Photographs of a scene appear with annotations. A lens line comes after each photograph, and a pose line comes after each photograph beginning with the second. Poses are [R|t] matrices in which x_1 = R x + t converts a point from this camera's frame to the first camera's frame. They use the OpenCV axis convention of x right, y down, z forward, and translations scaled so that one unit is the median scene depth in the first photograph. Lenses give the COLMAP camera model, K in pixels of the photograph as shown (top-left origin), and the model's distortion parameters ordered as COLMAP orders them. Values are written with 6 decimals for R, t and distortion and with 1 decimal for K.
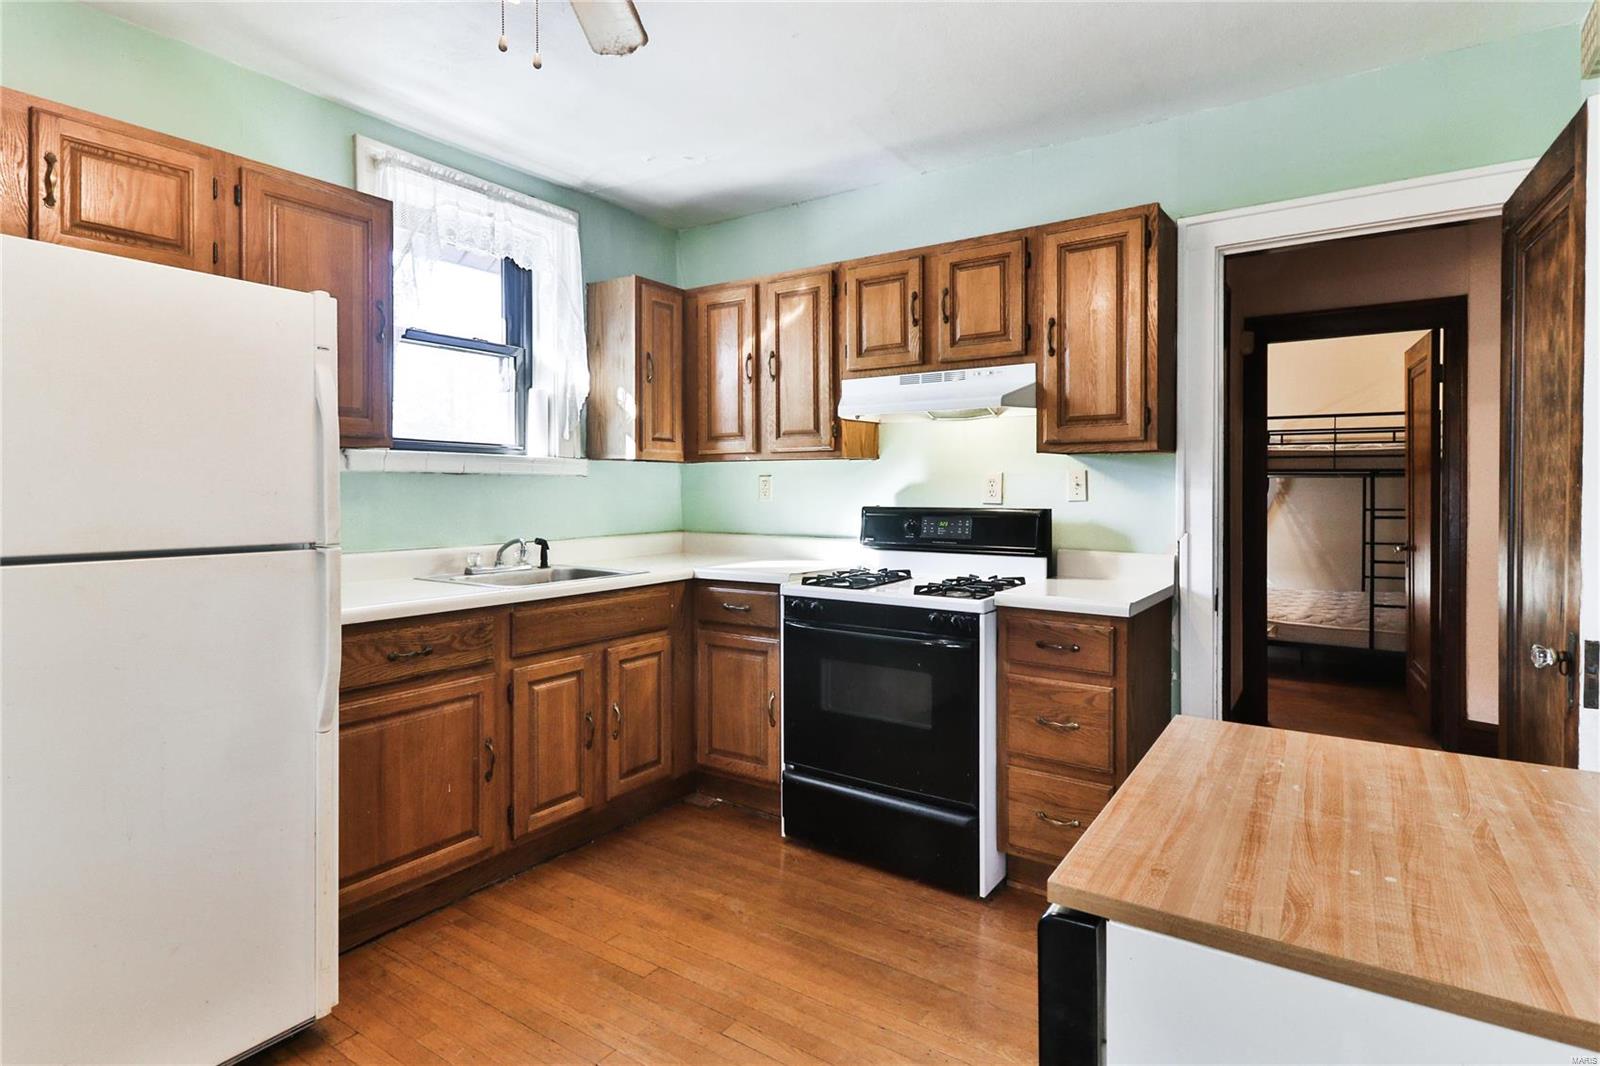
lens RADIAL K [[825.7, 0, 813.1], [0, 825.7, 495.7], [0, 0, 1]] dist [0.017679, -0.007386]
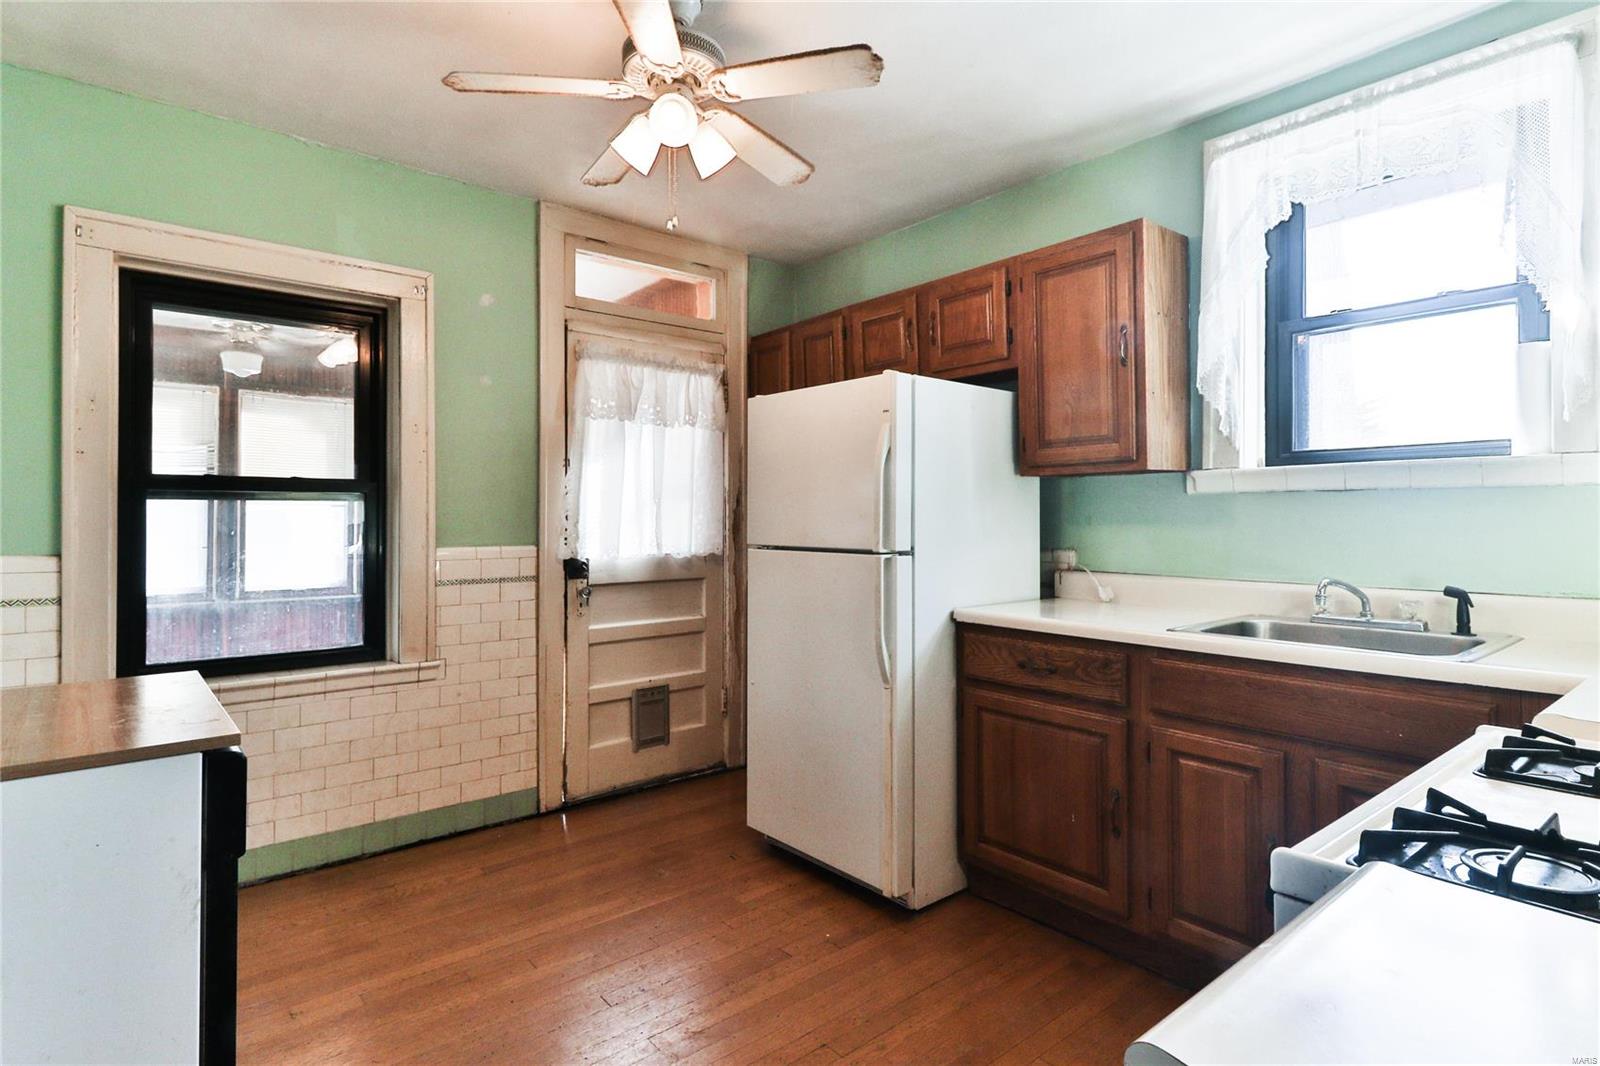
lens RADIAL K [[825.7, 0, 801.9], [0, 825.7, 519.6], [0, 0, 1]] dist [0.017679, -0.007386]
pose [[-0.292572, -0.002063, -0.956241, 0.365611], [-0.007671, 0.999971, 0.000190, 0.002754], [0.956213, 0.007391, -0.292579, 0.609097]]
